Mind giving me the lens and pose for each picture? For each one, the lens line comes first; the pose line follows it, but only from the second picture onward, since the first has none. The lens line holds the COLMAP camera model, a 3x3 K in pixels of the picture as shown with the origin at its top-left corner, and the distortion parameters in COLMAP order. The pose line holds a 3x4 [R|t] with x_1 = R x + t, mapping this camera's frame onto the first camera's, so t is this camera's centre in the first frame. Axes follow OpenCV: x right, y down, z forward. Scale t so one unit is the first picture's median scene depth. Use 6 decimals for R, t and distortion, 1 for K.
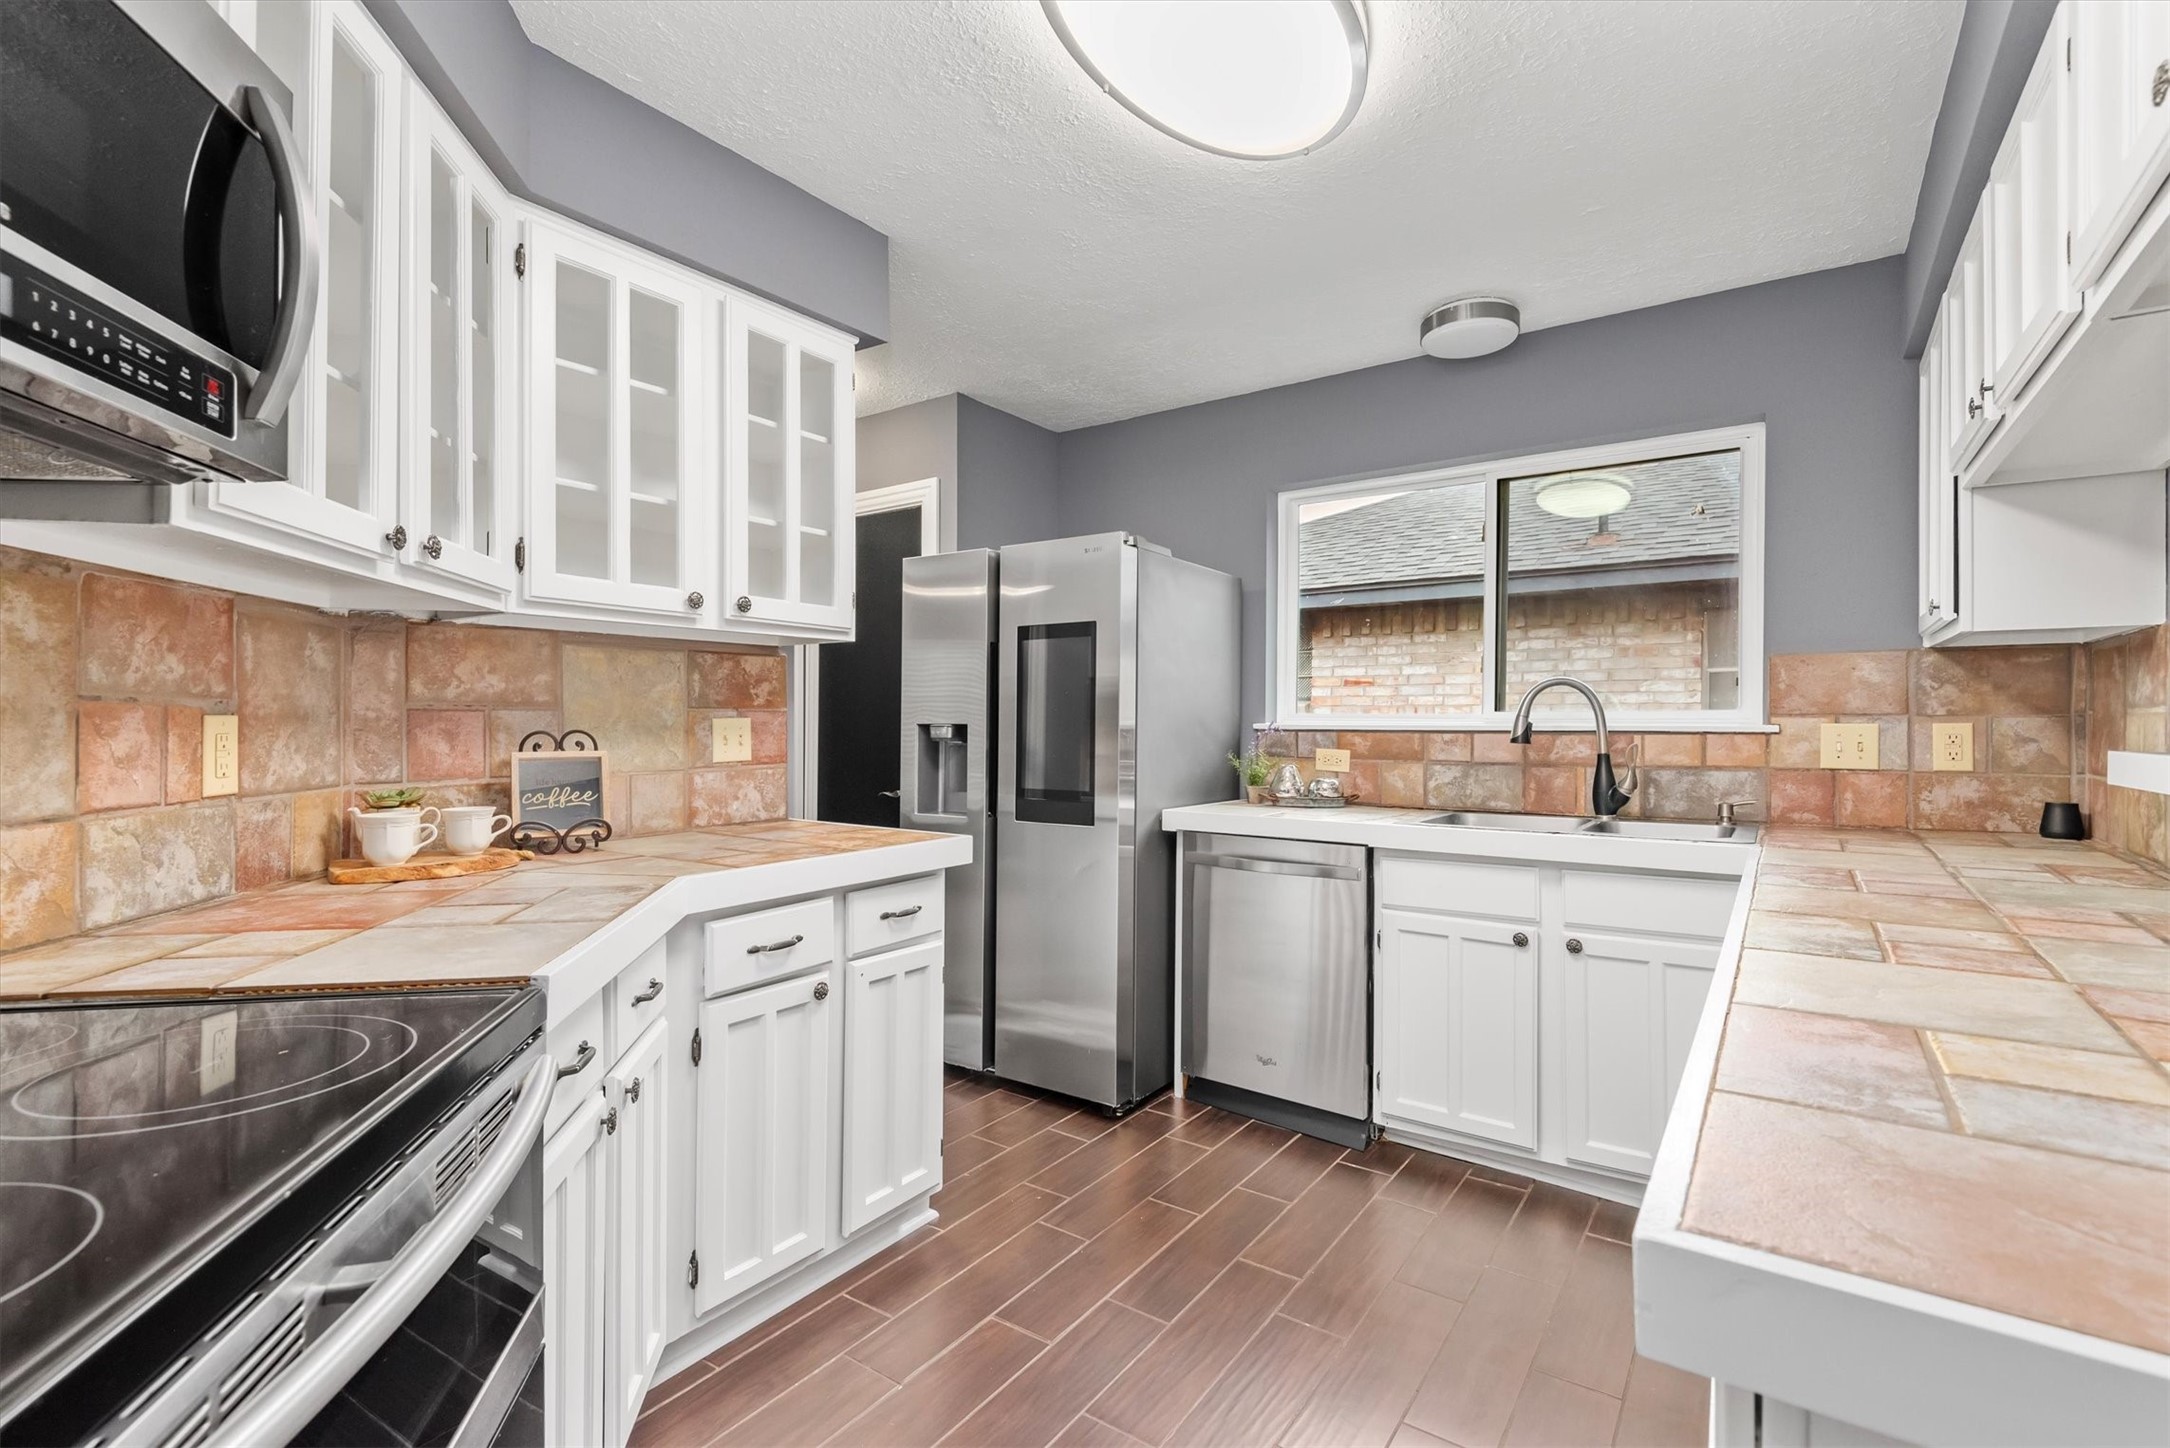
lens RADIAL K [[974.9, 0, 1079.2], [0, 974.9, 720.5], [0, 0, 1]] dist [0.003271, -0.004971]
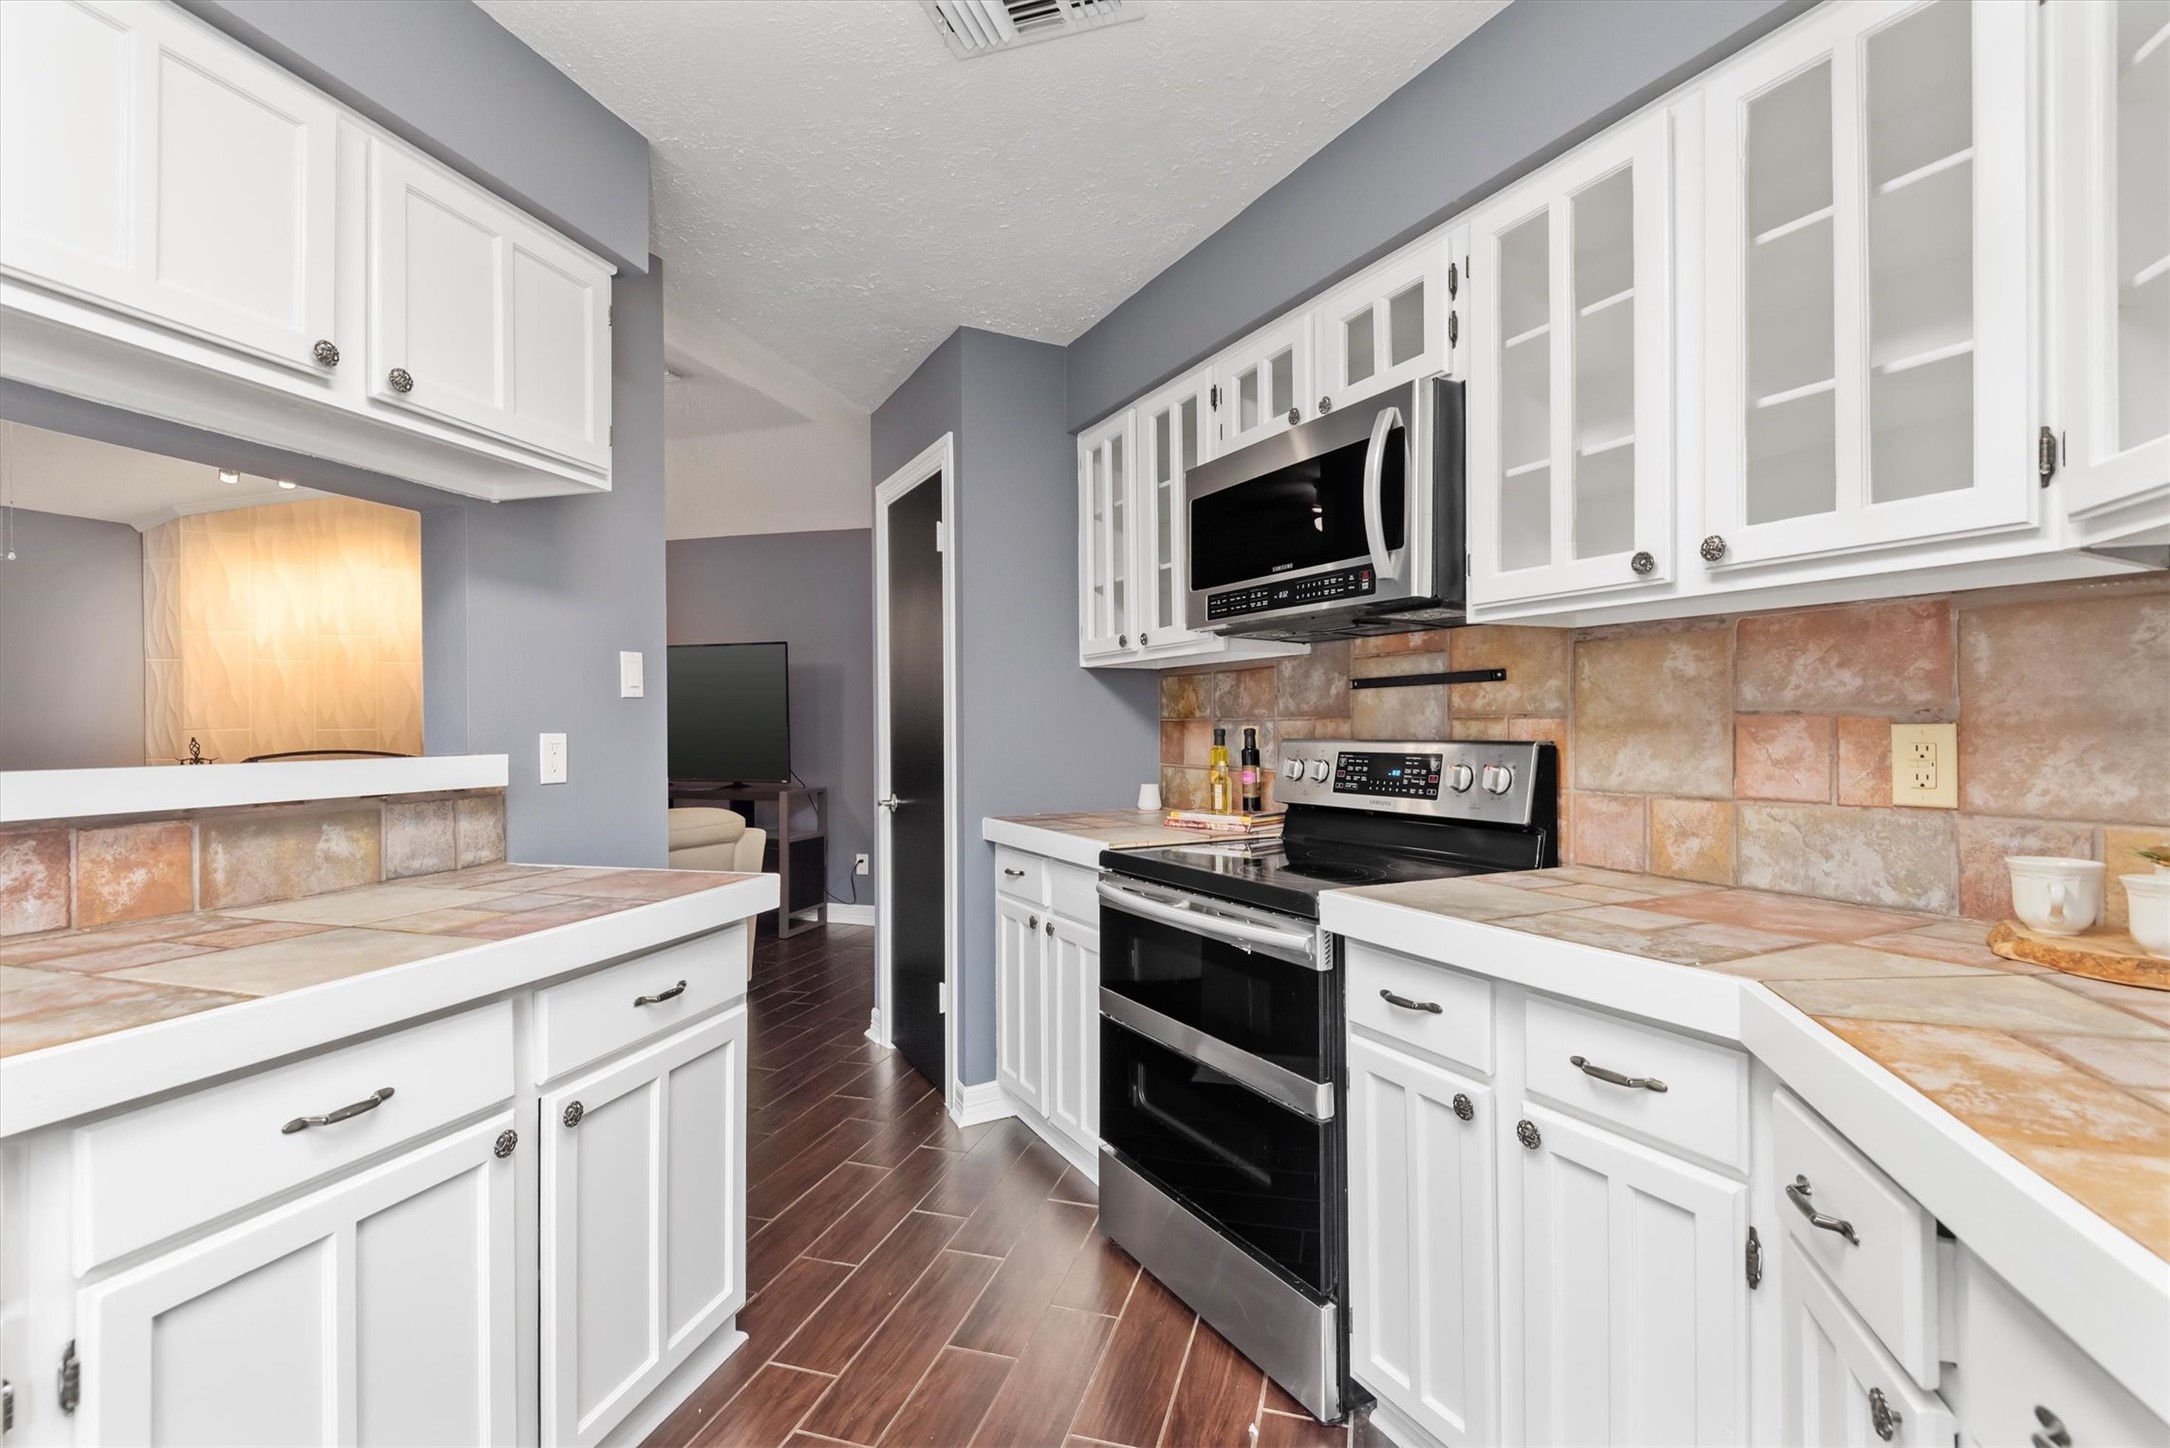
lens RADIAL K [[974.9, 0, 1074.2], [0, 974.9, 732.9], [0, 0, 1]] dist [0.003271, -0.004971]
pose [[-0.947781, -0.005181, -0.318879, 0.265999], [-0.005362, 0.999986, -0.000309, 0.009464], [0.318876, 0.001417, -0.947795, 1.896996]]
